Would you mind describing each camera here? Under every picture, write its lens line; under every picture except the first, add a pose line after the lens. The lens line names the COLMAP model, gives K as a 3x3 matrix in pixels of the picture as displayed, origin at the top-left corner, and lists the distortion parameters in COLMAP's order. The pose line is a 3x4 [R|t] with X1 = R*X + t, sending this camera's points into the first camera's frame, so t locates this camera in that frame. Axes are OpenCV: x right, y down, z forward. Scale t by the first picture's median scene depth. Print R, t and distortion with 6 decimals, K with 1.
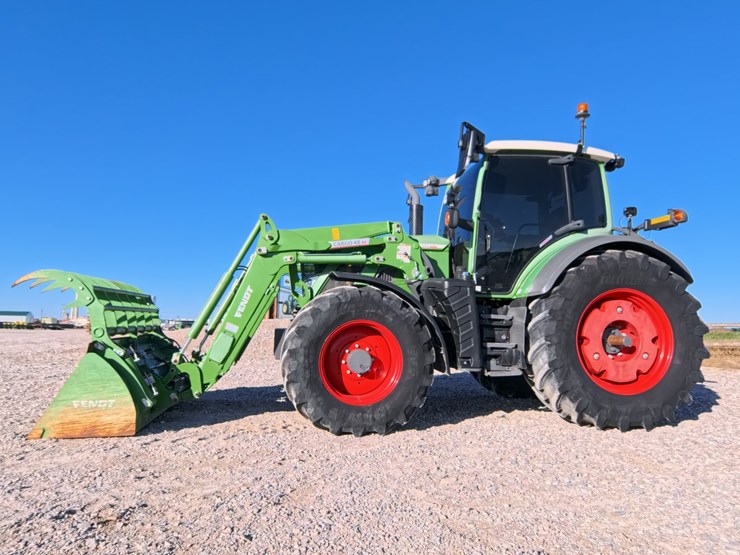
lens RADIAL K [[521.2, 0, 368.2], [0, 521.2, 286.1], [0, 0, 1]] dist [0.027752, -0.001631]
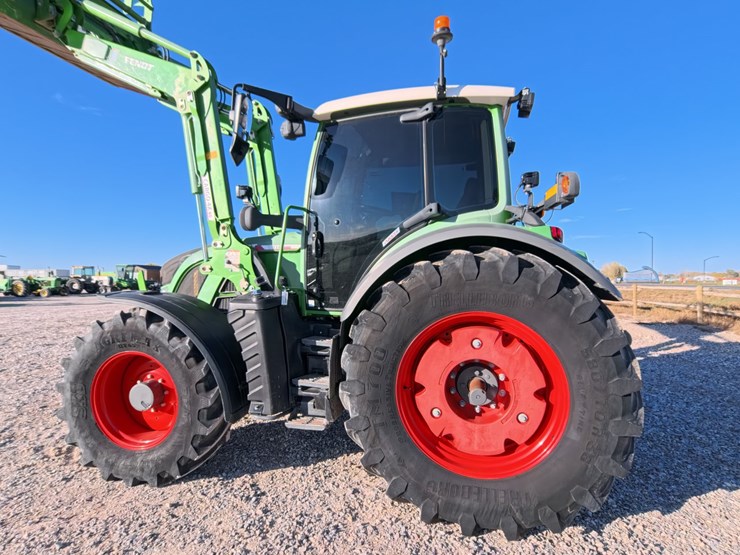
lens RADIAL K [[407.9, 0, 371.8], [0, 407.9, 283.1], [0, 0, 1]] dist [0.021255, 0.000074]
pose [[0.921890, -0.011342, -0.387286, 0.531134], [0.049747, 0.994763, 0.089285, -0.074760], [0.384245, -0.101578, 0.917626, 0.481693]]
